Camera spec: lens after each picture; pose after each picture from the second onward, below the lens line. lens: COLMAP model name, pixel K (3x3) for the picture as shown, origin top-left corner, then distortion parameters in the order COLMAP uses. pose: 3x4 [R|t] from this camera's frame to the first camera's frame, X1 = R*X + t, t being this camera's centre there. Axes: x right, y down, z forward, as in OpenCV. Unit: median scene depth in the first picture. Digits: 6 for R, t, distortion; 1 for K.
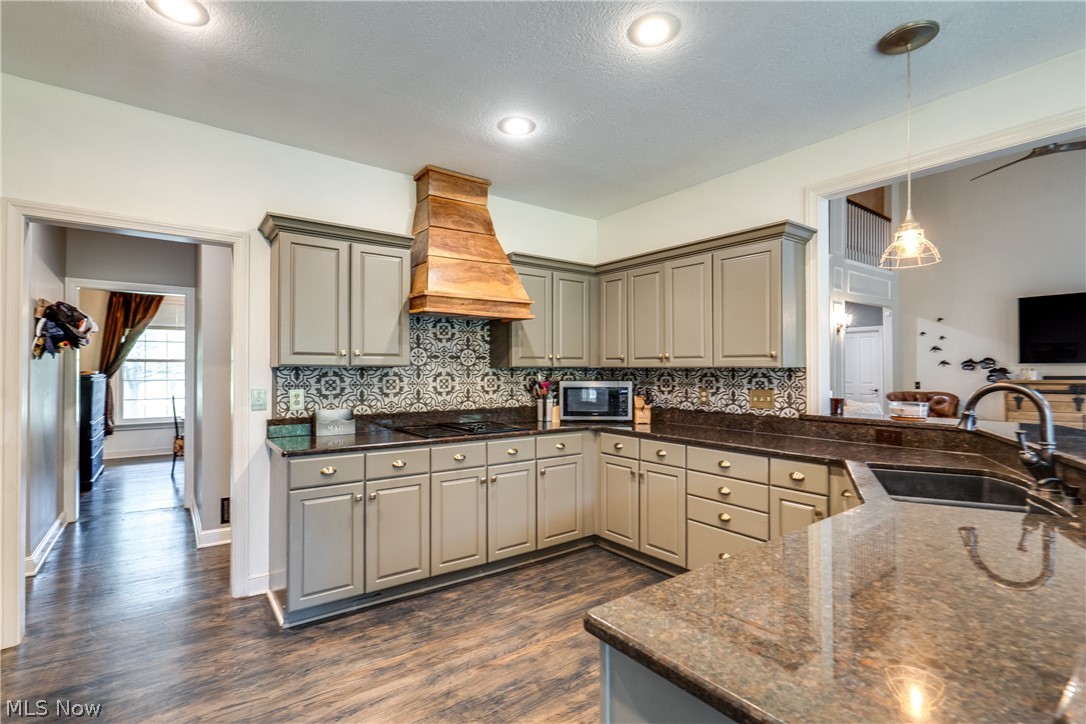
lens RADIAL K [[497.6, 0, 542.4], [0, 497.6, 366.8], [0, 0, 1]] dist [0.003287, 0.001919]
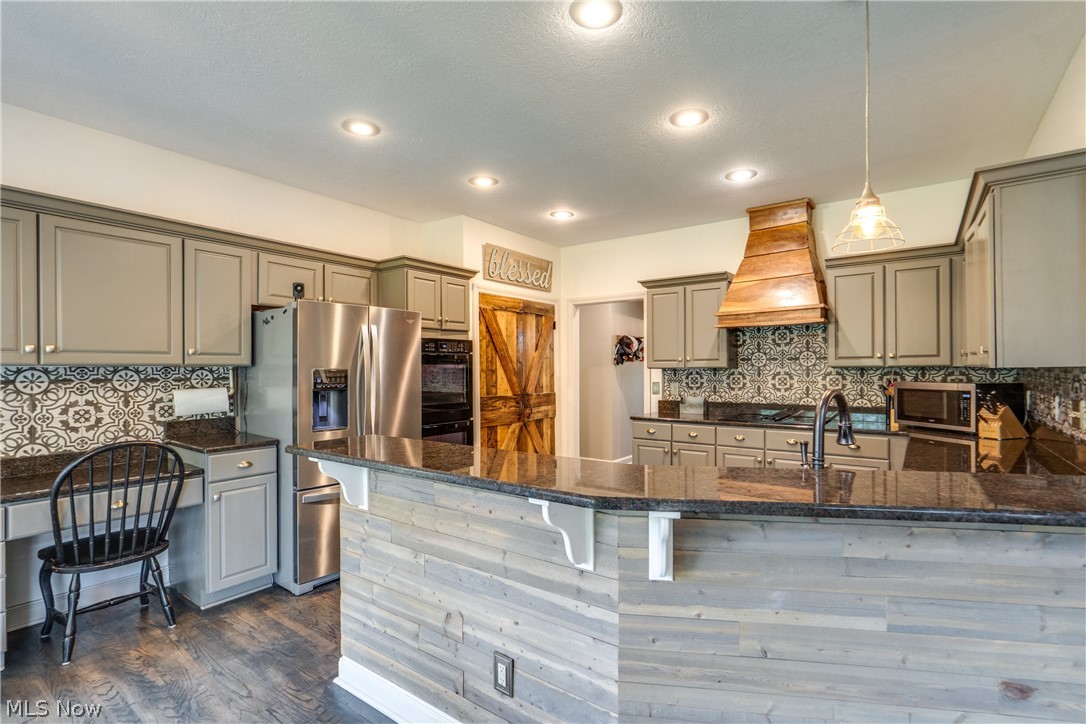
lens RADIAL K [[497.6, 0, 545.7], [0, 497.6, 366.2], [0, 0, 1]] dist [0.003287, 0.001919]
pose [[0.290045, -0.012005, -0.956938, 0.759300], [0.010271, 0.999903, -0.009431, 0.003226], [0.956958, -0.007093, 0.290140, 0.124957]]
